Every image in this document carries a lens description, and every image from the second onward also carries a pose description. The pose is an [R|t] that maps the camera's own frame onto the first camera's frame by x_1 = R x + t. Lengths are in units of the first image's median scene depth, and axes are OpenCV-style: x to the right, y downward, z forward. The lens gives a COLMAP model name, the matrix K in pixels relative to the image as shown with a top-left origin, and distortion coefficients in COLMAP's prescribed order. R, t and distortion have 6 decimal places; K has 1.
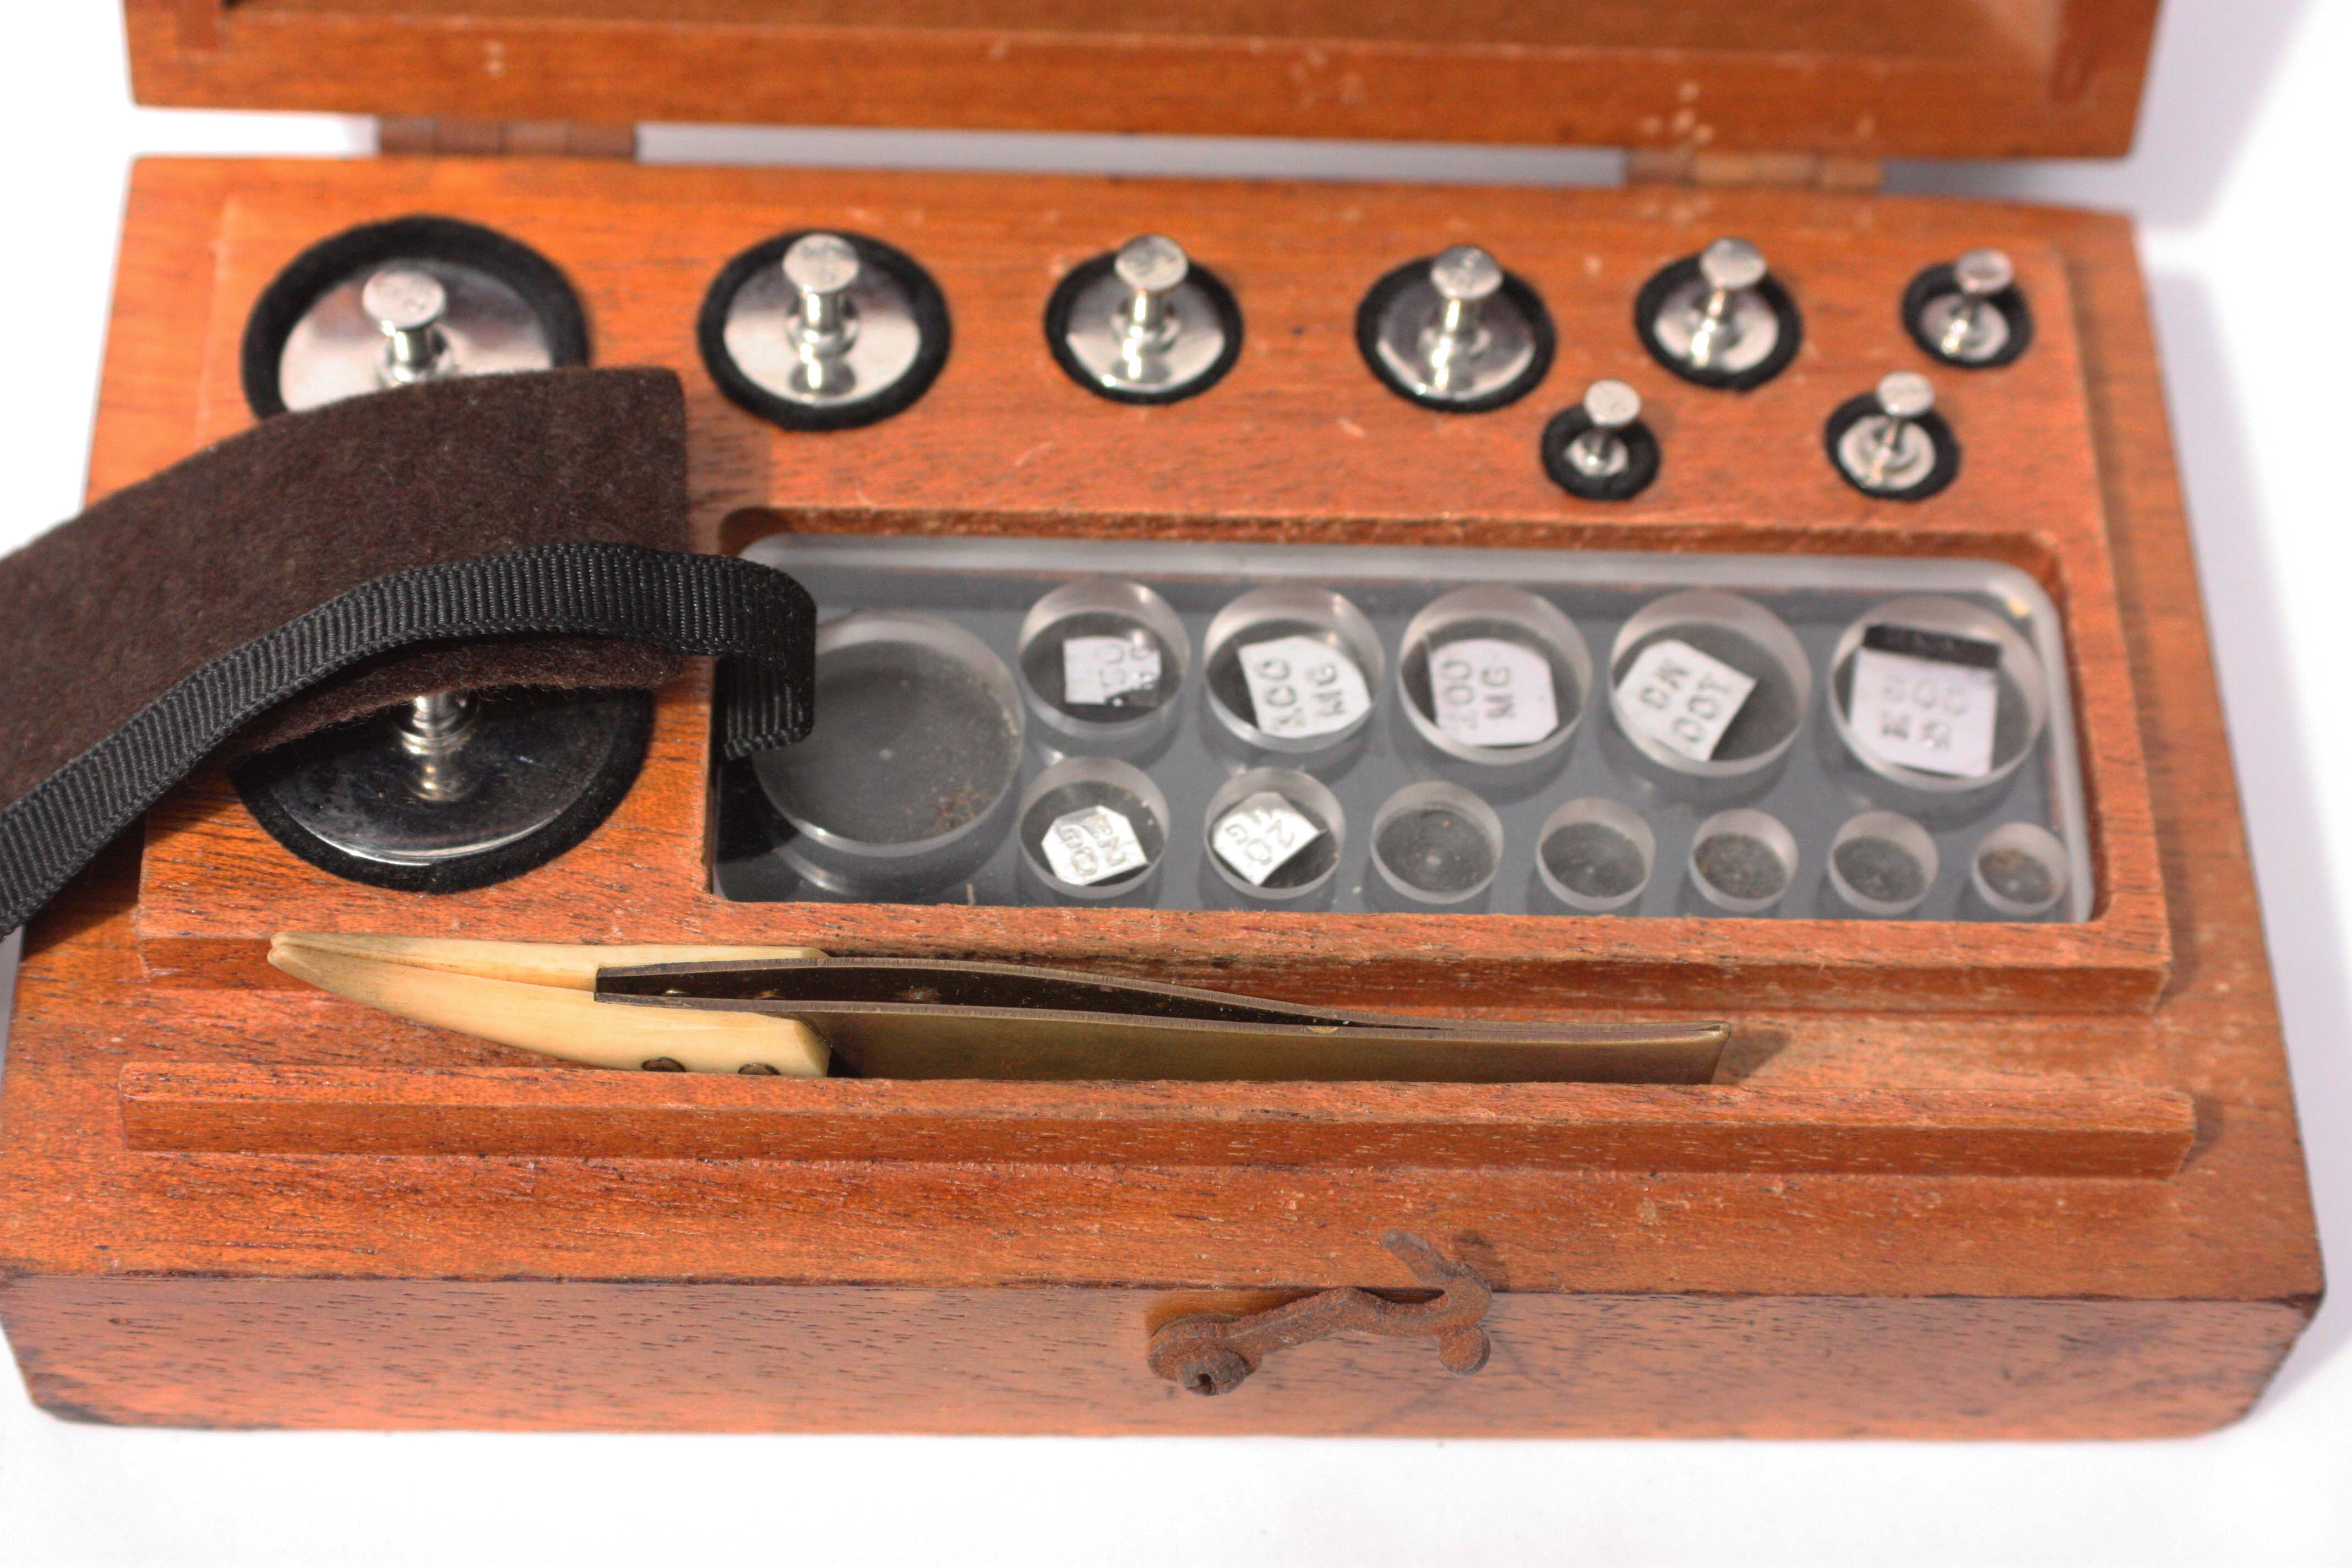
lens RADIAL K [[4338.3, 0, 1176.0], [0, 4338.3, 784.0], [0, 0, 1]] dist [0.027624, 0.007786]
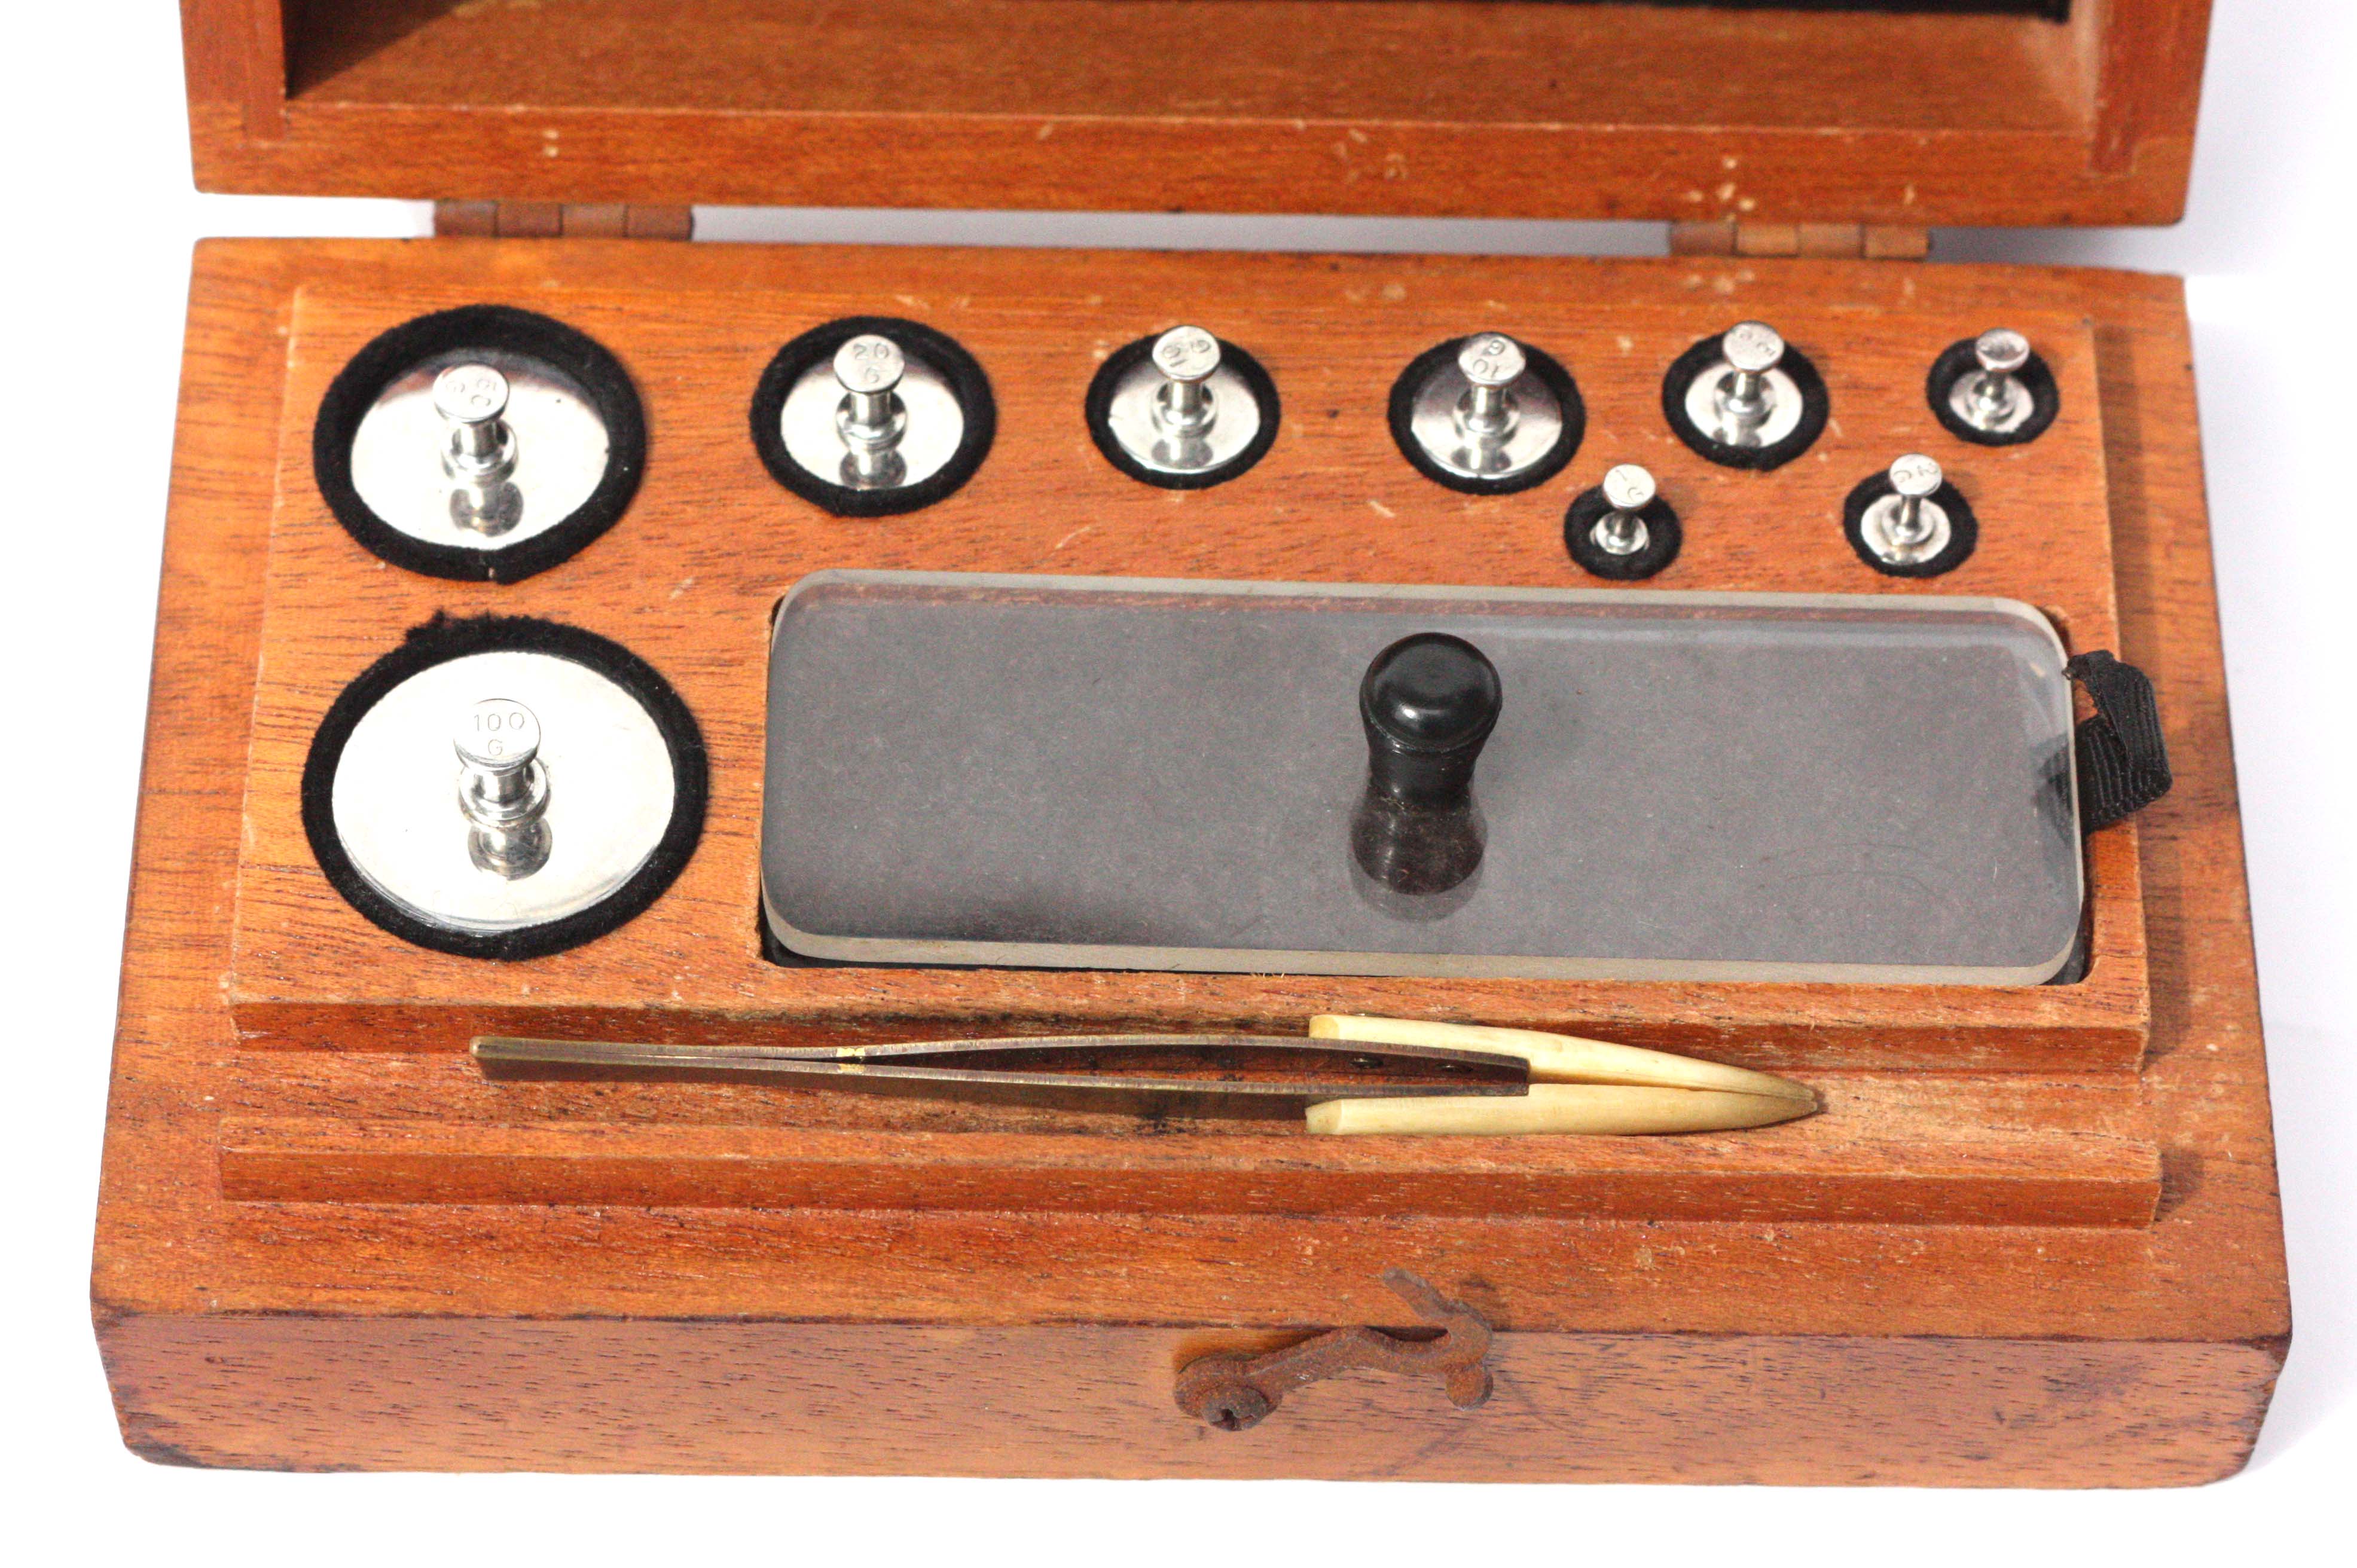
lens RADIAL K [[7039.8, 0, 1277.2], [0, 7039.8, 830.9], [0, 0, 1]] dist [0.146470, 0.985926]
pose [[0.999253, -0.003016, -0.038534, 0.084684], [0.003156, 0.999989, 0.003575, -0.012134], [0.038523, -0.003694, 0.999251, -0.717185]]
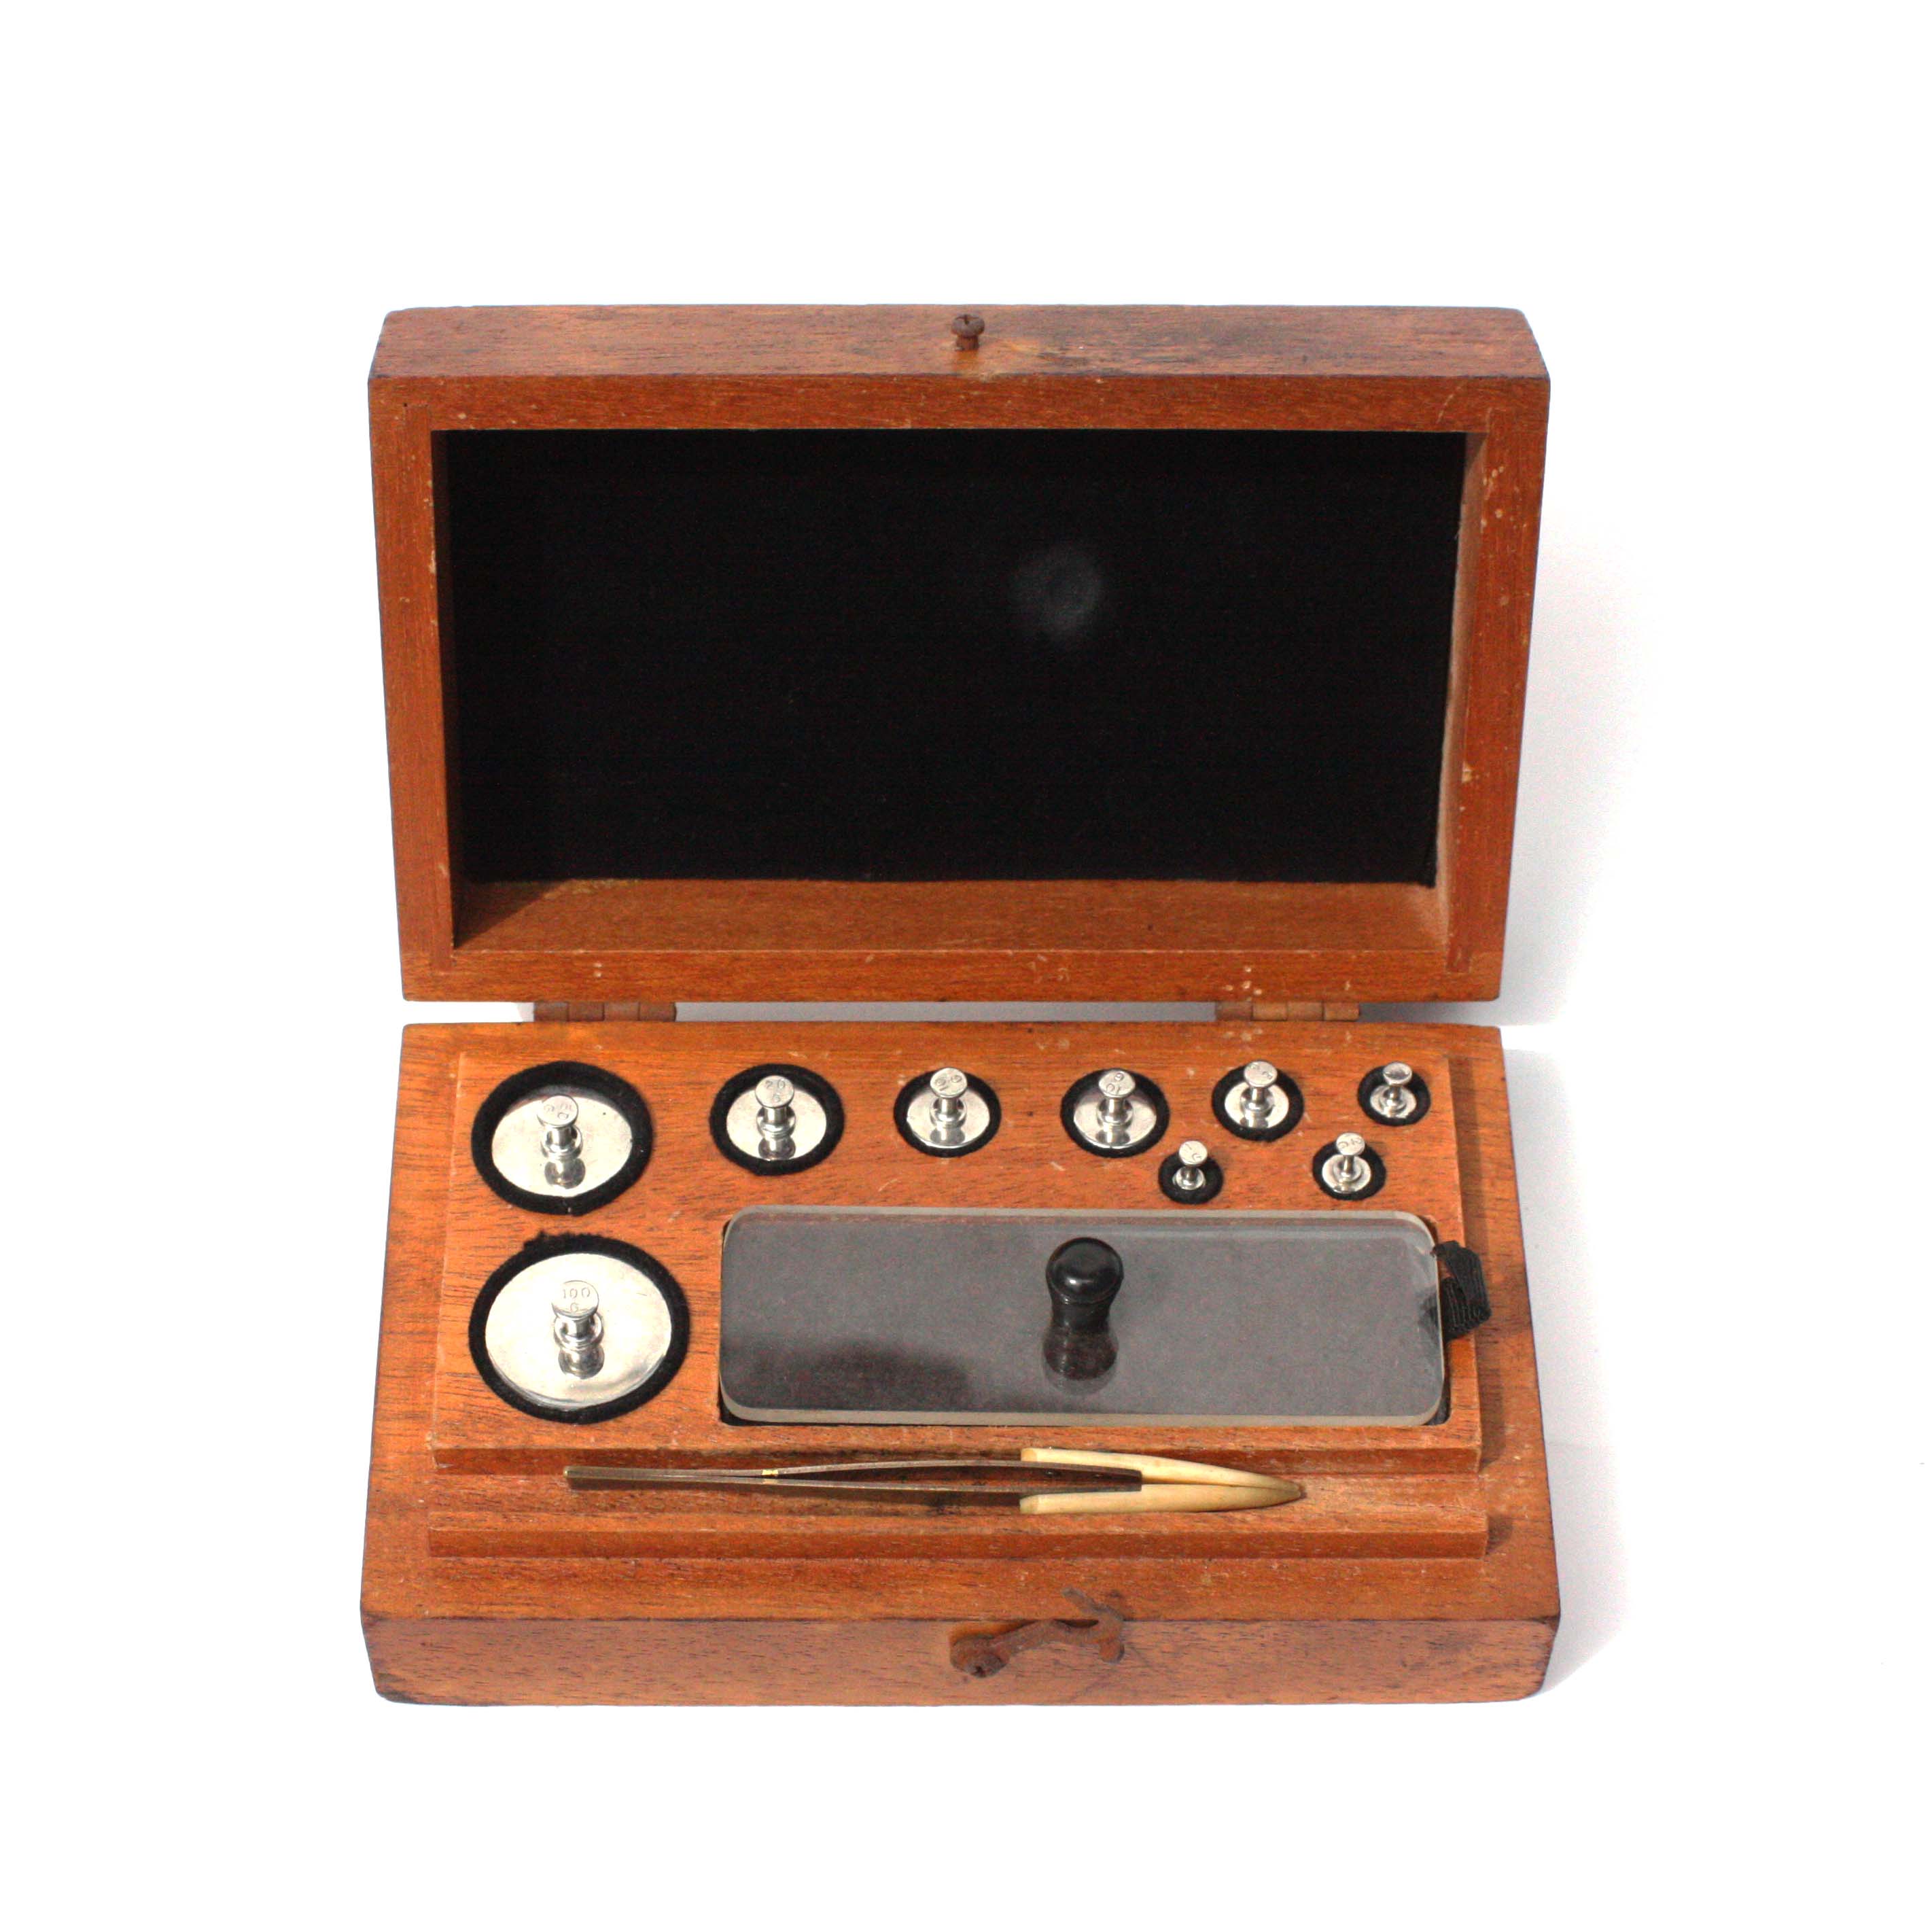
lens RADIAL K [[4952.1, 0, 962.6], [0, 4952.1, 896.9], [0, 0, 1]] dist [-0.076811, -0.283257]
pose [[0.998453, -0.021460, -0.051285, 0.118229], [0.017620, 0.997088, -0.074192, -0.042616], [0.052727, 0.073173, 0.995924, -1.208301]]
